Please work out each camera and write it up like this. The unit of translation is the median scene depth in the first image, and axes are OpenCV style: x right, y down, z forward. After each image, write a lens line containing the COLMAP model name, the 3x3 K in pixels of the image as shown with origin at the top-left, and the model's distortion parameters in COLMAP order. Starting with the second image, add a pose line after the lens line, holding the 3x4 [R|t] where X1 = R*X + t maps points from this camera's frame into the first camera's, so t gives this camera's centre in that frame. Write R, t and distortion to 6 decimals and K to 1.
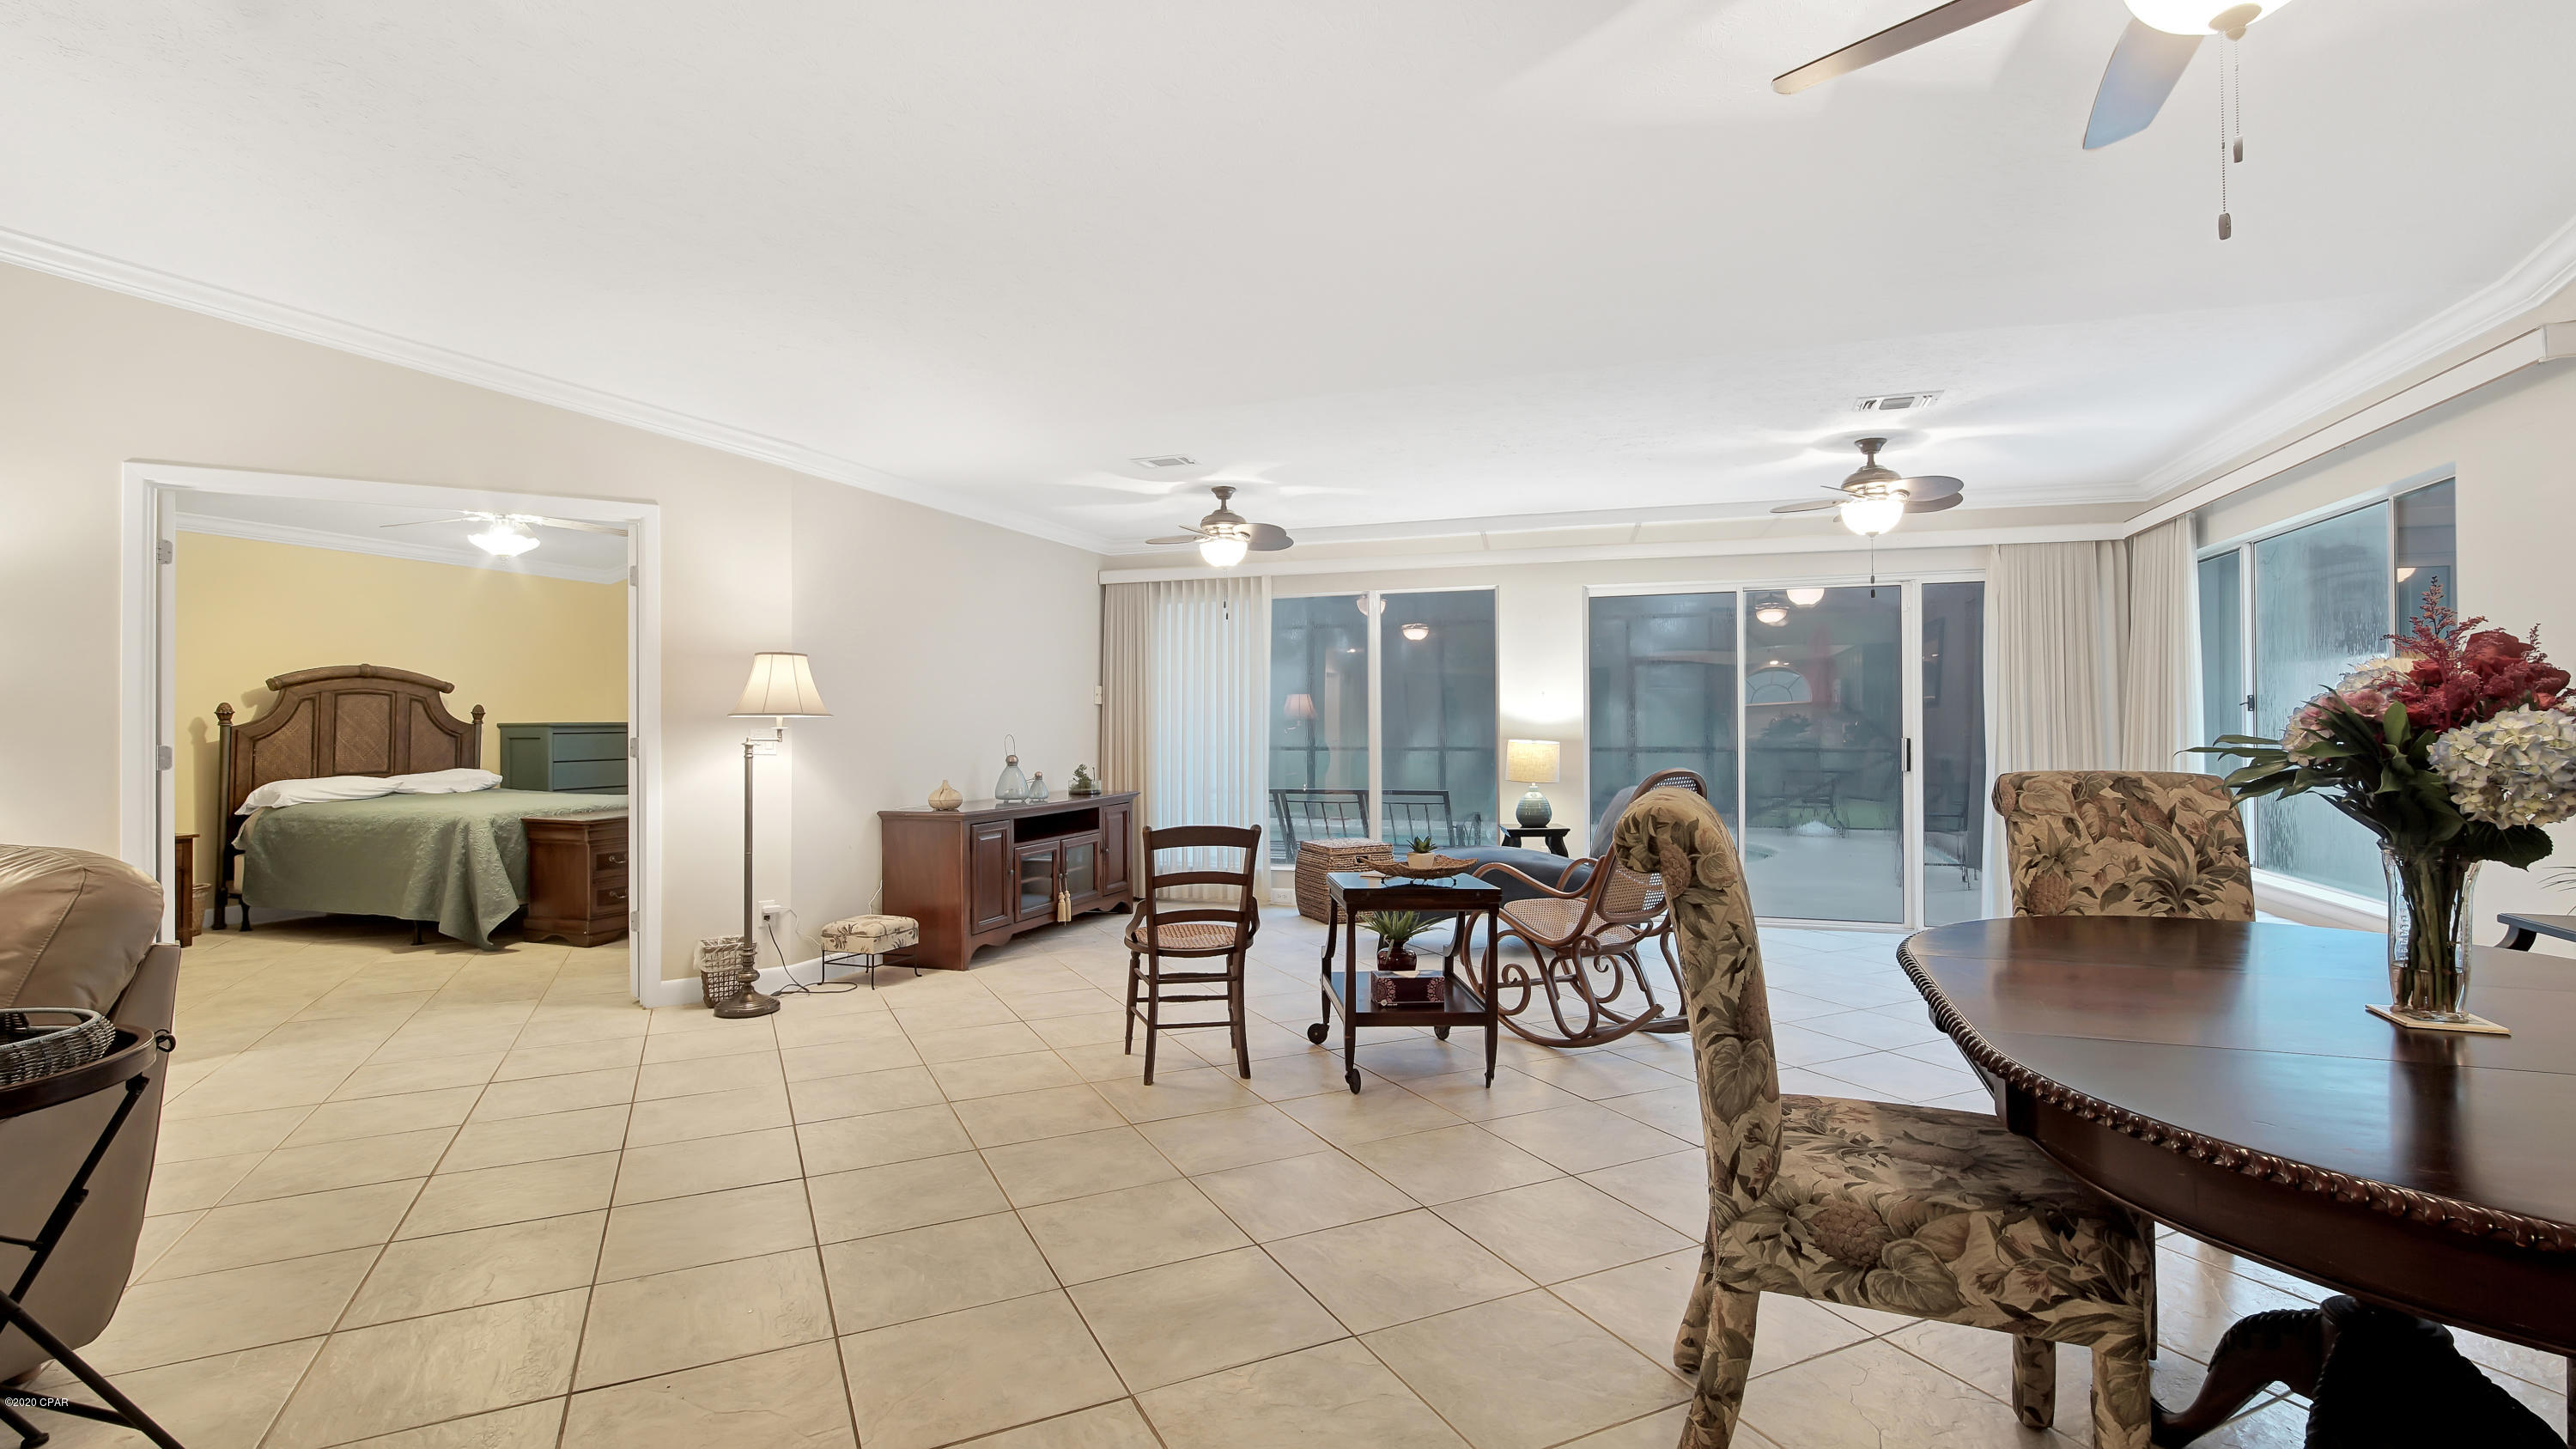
lens RADIAL K [[1181.4, 0, 1282.5], [0, 1181.4, 716.1], [0, 0, 1]] dist [-0.042569, 0.017566]
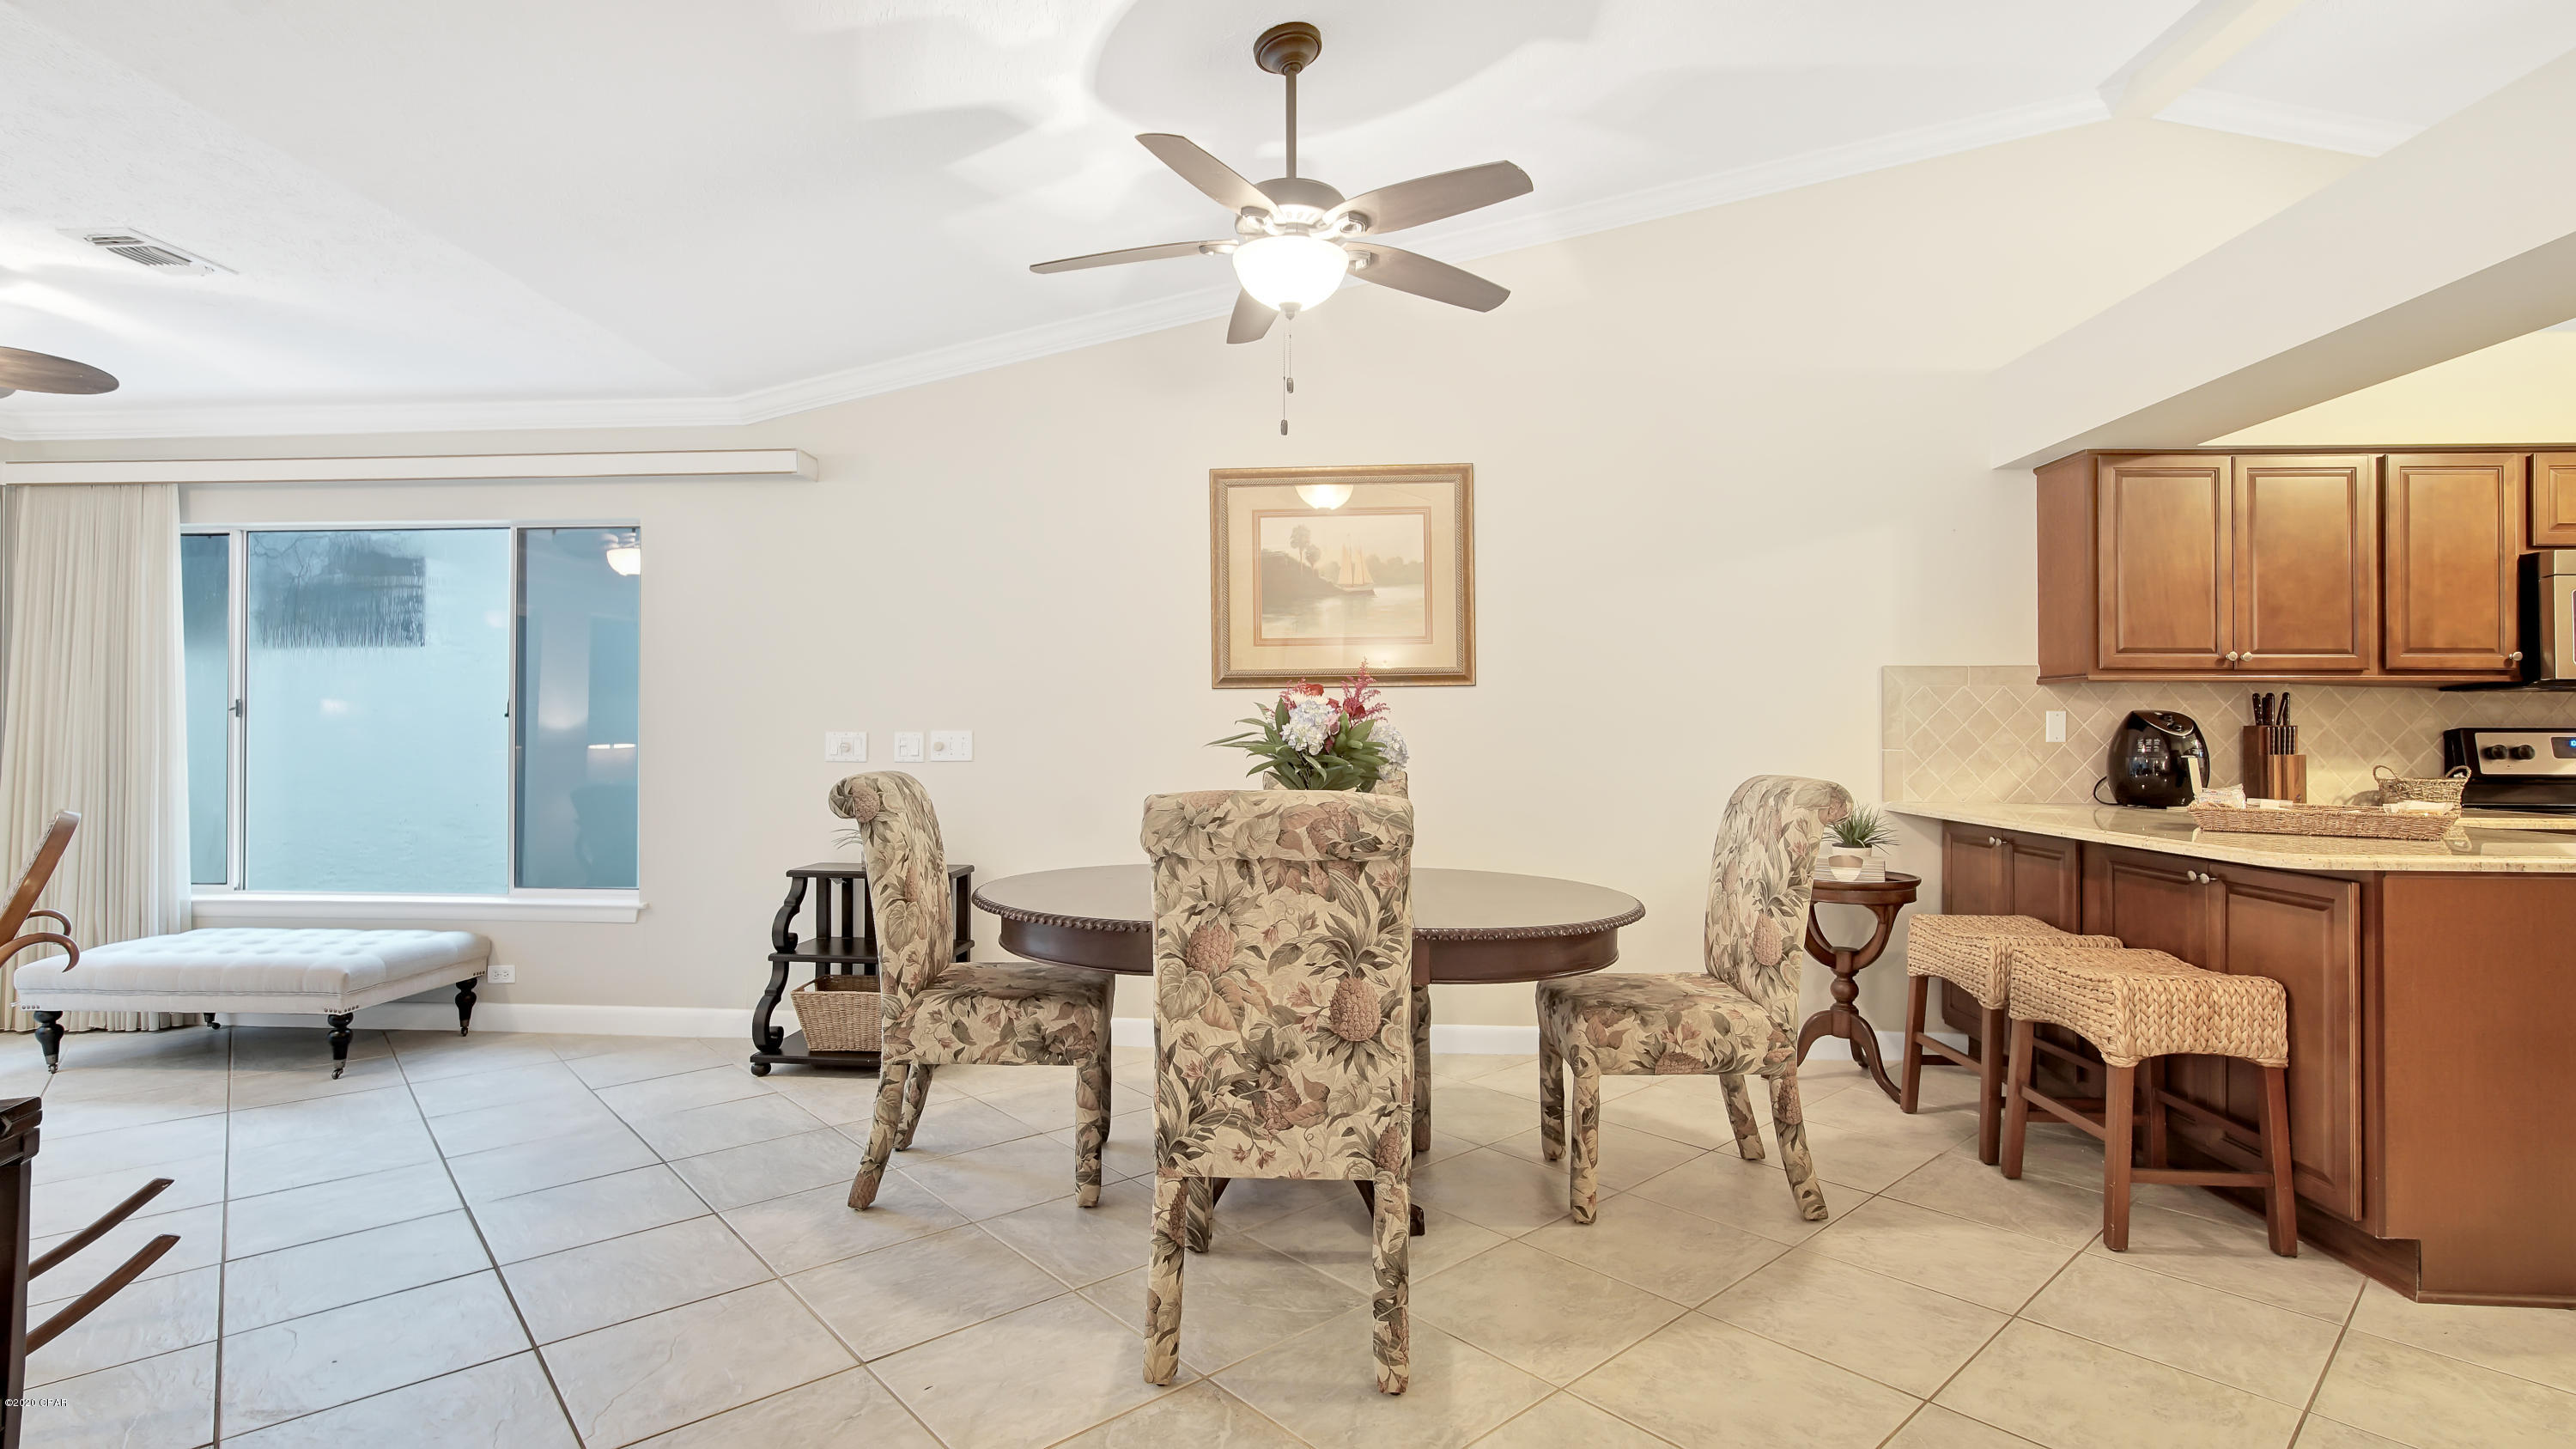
lens RADIAL K [[1181.9, 0, 1284.9], [0, 1181.9, 734.1], [0, 0, 1]] dist [-0.020247, 0.007284]
pose [[-0.277864, 0.002597, 0.960617, -0.219138], [-0.007741, 0.999958, -0.004942, 0.006018], [-0.960589, -0.008810, -0.277832, 0.401909]]
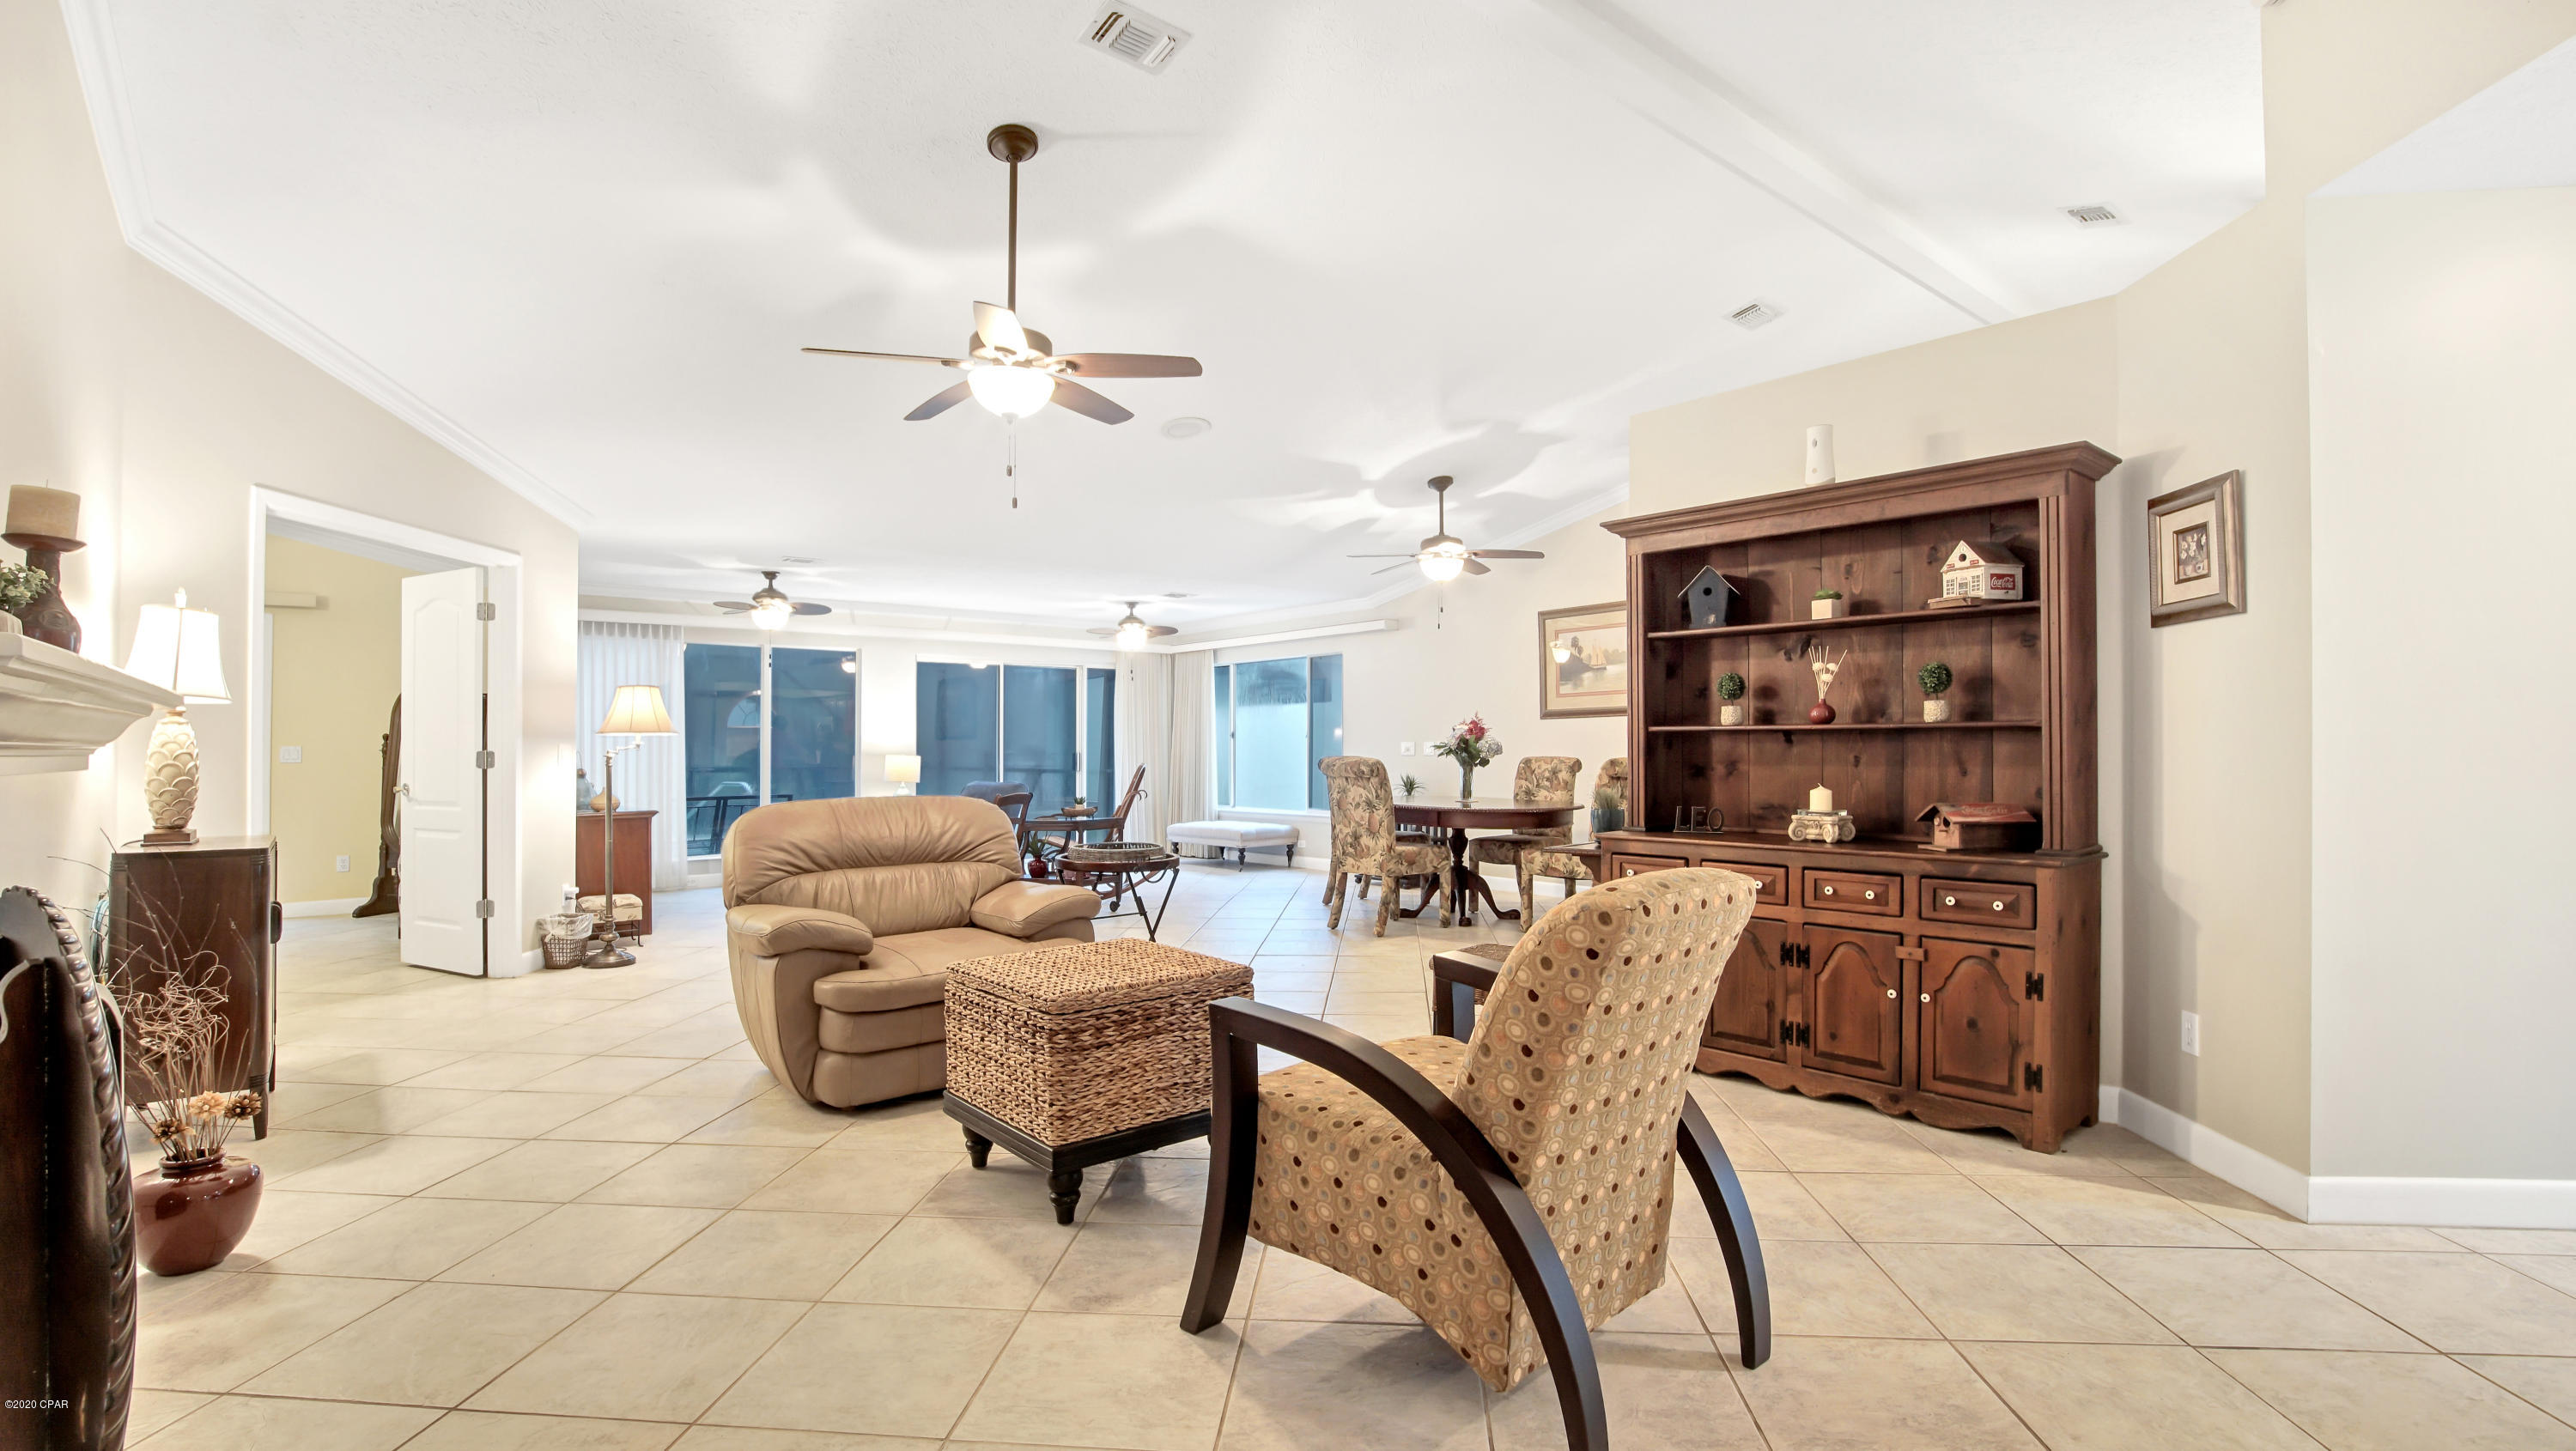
lens RADIAL K [[1181.7, 0, 1284.9], [0, 1181.7, 735.1], [0, 0, 1]] dist [-0.020247, 0.007284]
pose [[0.511995, 0.009200, 0.858939, -0.924282], [-0.001888, 0.999952, -0.009585, 0.009380], [-0.858986, 0.003286, 0.511988, -0.223004]]
